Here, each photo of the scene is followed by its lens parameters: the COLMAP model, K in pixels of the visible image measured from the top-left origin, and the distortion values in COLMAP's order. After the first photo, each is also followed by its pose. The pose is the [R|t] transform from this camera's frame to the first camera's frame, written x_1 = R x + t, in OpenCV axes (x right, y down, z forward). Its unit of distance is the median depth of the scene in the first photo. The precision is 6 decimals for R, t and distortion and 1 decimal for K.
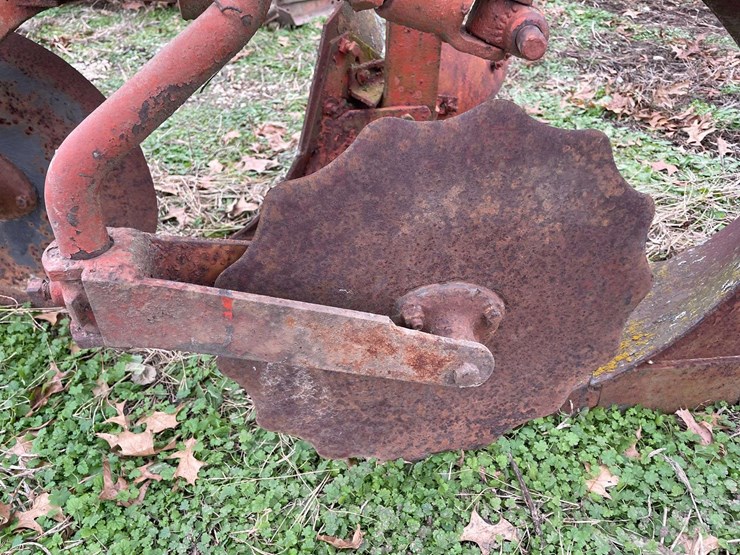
lens RADIAL K [[555.2, 0, 373.0], [0, 555.2, 281.2], [0, 0, 1]] dist [0.089486, -0.121697]
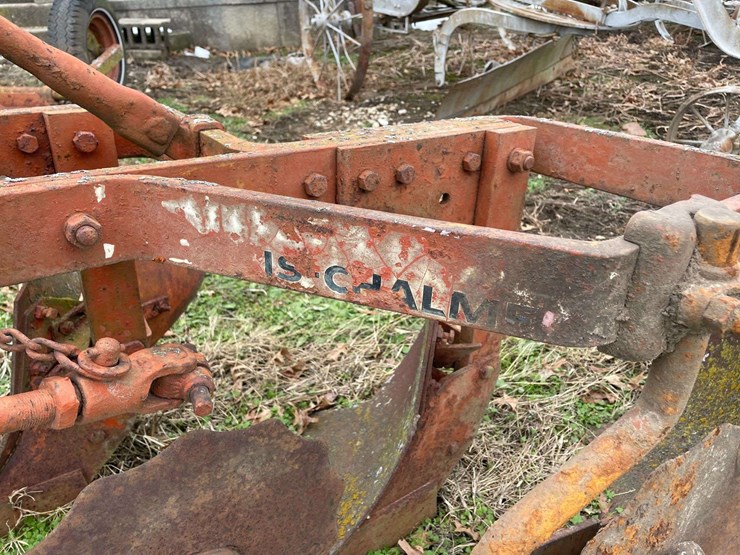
lens RADIAL K [[555.2, 0, 373.0], [0, 555.2, 281.2], [0, 0, 1]] dist [0.089486, -0.121697]
pose [[0.880686, -0.202440, 0.428263, 0.073971], [0.261654, 0.961539, -0.083549, -0.291709], [-0.394878, 0.185638, 0.899783, -0.275795]]
